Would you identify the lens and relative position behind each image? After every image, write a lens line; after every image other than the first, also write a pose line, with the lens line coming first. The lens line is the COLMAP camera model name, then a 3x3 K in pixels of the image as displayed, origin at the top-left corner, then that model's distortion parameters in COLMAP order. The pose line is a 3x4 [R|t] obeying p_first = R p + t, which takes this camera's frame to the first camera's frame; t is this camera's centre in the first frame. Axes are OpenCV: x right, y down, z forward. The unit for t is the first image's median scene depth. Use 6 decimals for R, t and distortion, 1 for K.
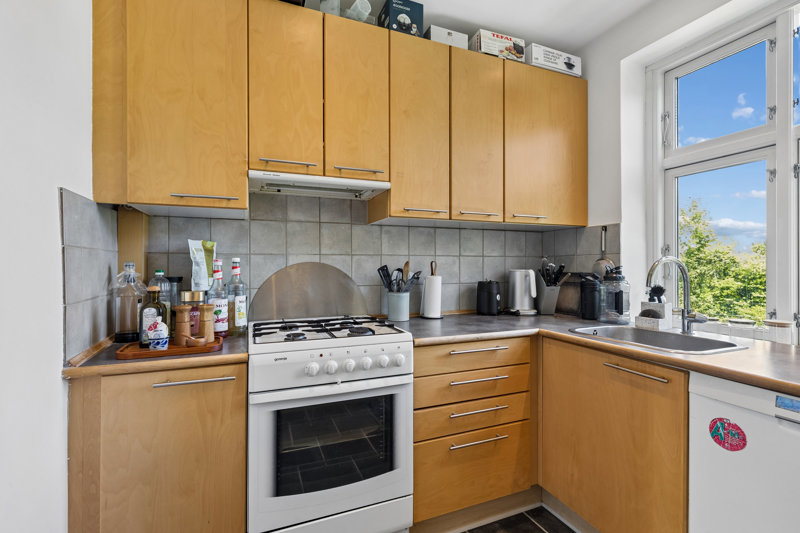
lens RADIAL K [[363.0, 0, 400.9], [0, 363.0, 264.9], [0, 0, 1]] dist [0.003825, -0.000464]
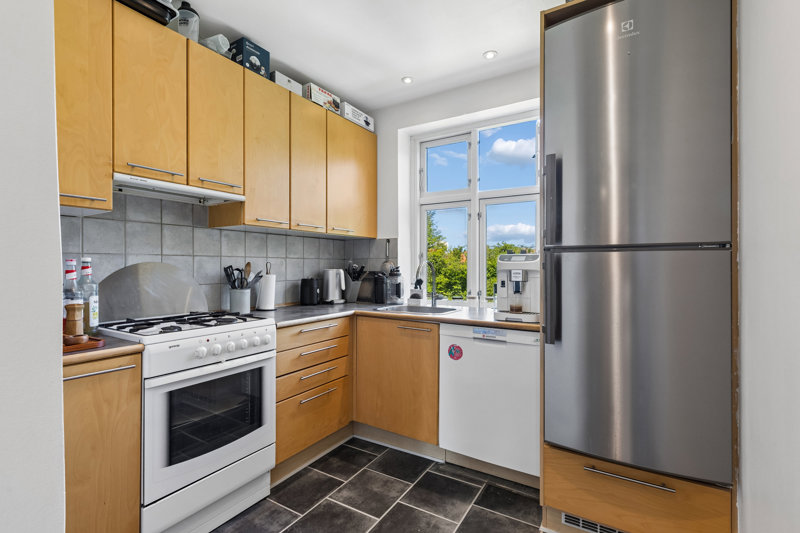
lens RADIAL K [[363.0, 0, 400.2], [0, 363.0, 266.2], [0, 0, 1]] dist [0.003825, -0.000464]
pose [[0.812969, 0.001264, 0.582305, -0.308554], [-0.002575, 0.999996, 0.001425, 0.000425], [-0.582301, -0.002657, 0.812969, -0.265649]]
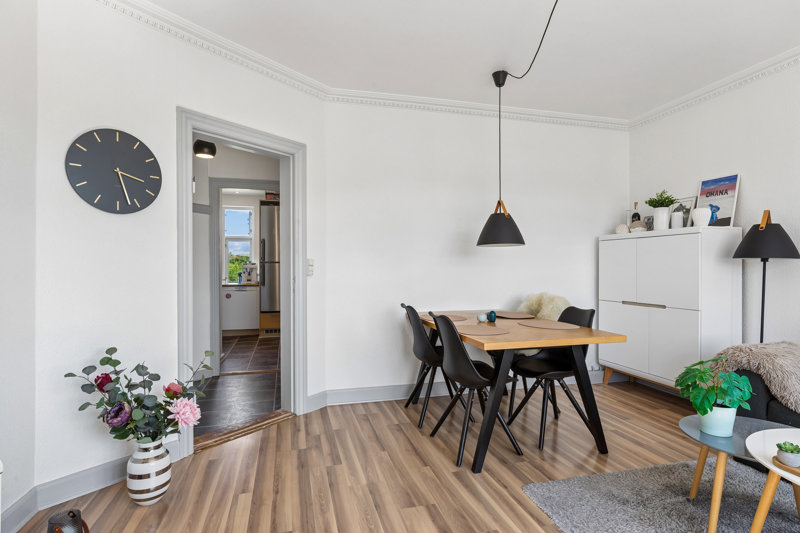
lens RADIAL K [[435.3, 0, 400.3], [0, 435.3, 266.6], [0, 0, 1]] dist [-0.000138, -0.000006]
pose [[0.141652, 0.001401, 0.989915, -3.542877], [-0.005236, 0.999986, -0.000666, -0.007734], [-0.989903, -0.005089, 0.141658, -1.710316]]
